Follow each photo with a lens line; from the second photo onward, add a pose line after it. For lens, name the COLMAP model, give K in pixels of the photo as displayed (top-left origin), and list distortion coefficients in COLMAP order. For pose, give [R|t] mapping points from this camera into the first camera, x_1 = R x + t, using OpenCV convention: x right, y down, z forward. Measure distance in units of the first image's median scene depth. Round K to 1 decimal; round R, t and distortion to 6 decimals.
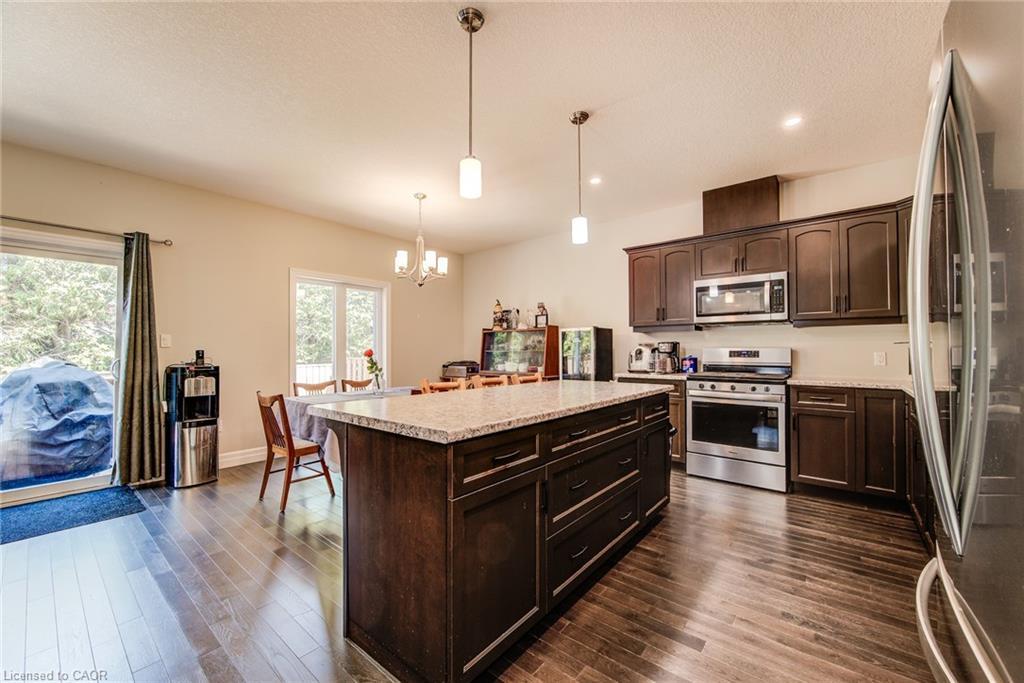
lens RADIAL K [[402.1, 0, 511.5], [0, 402.1, 343.4], [0, 0, 1]] dist [-0.005649, -0.001313]
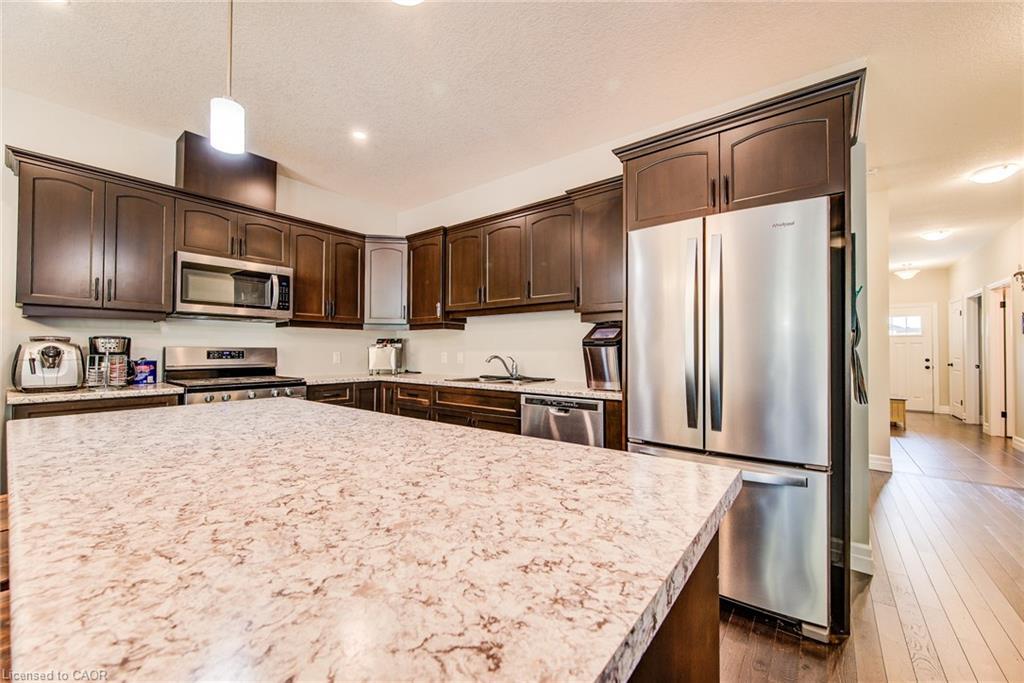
lens RADIAL K [[402.1, 0, 519.2], [0, 402.1, 341.7], [0, 0, 1]] dist [-0.005649, -0.001313]
pose [[-0.032344, 0.022391, 0.999226, -0.282467], [-0.019374, 0.999547, -0.023025, 0.007937], [-0.999289, -0.020104, -0.031896, 0.460484]]
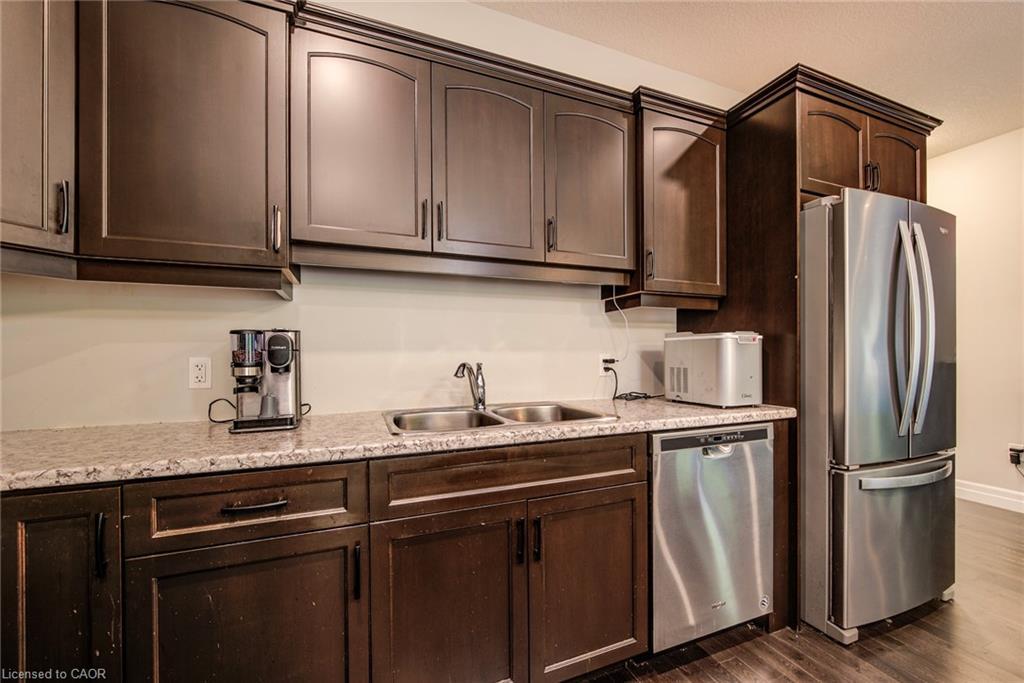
lens RADIAL K [[402.1, 0, 513.2], [0, 402.1, 352.5], [0, 0, 1]] dist [-0.005649, -0.001313]
pose [[-0.871764, 0.013119, 0.489751, 0.403487], [0.000005, 0.999642, -0.026768, 0.020787], [-0.489927, -0.023333, -0.871451, 0.834087]]
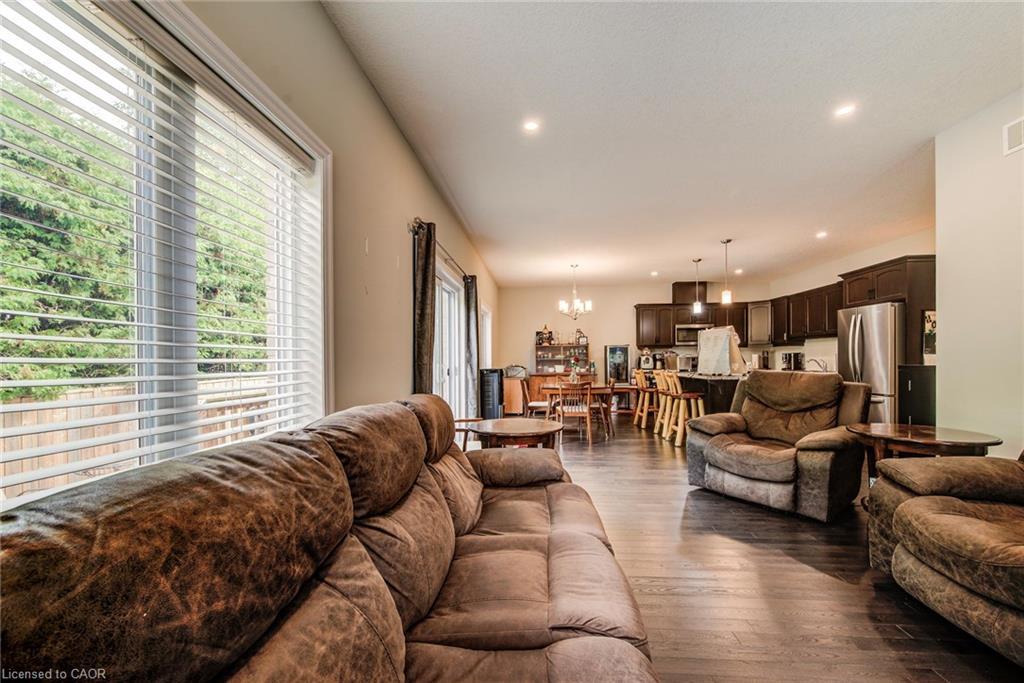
lens RADIAL K [[402.1, 0, 497.3], [0, 402.1, 361.5], [0, 0, 1]] dist [-0.005649, -0.001313]
pose [[0.836942, -0.007124, 0.547245, -1.638401], [-0.004245, 0.999801, 0.019509, 0.000041], [-0.547275, -0.018651, 0.836745, -0.290839]]
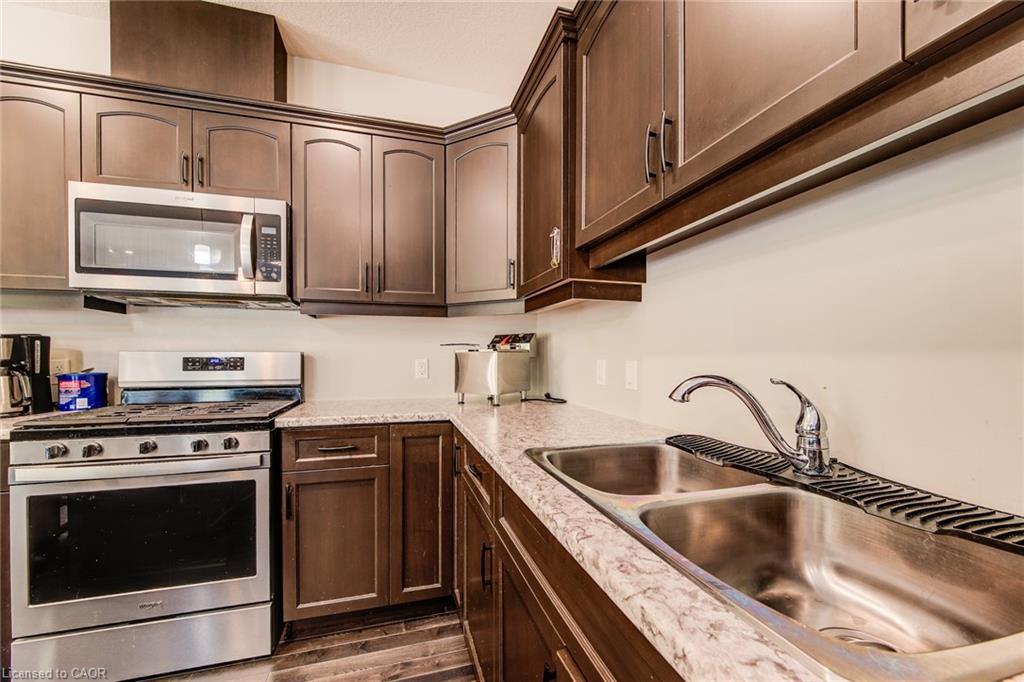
lens RADIAL K [[402.1, 0, 509.5], [0, 402.1, 361.9], [0, 0, 1]] dist [-0.005649, -0.001313]
pose [[0.566048, -0.008799, 0.824325, 0.407412], [-0.014682, 0.999677, 0.020752, 0.009247], [-0.824242, -0.023850, 0.565736, 0.451879]]
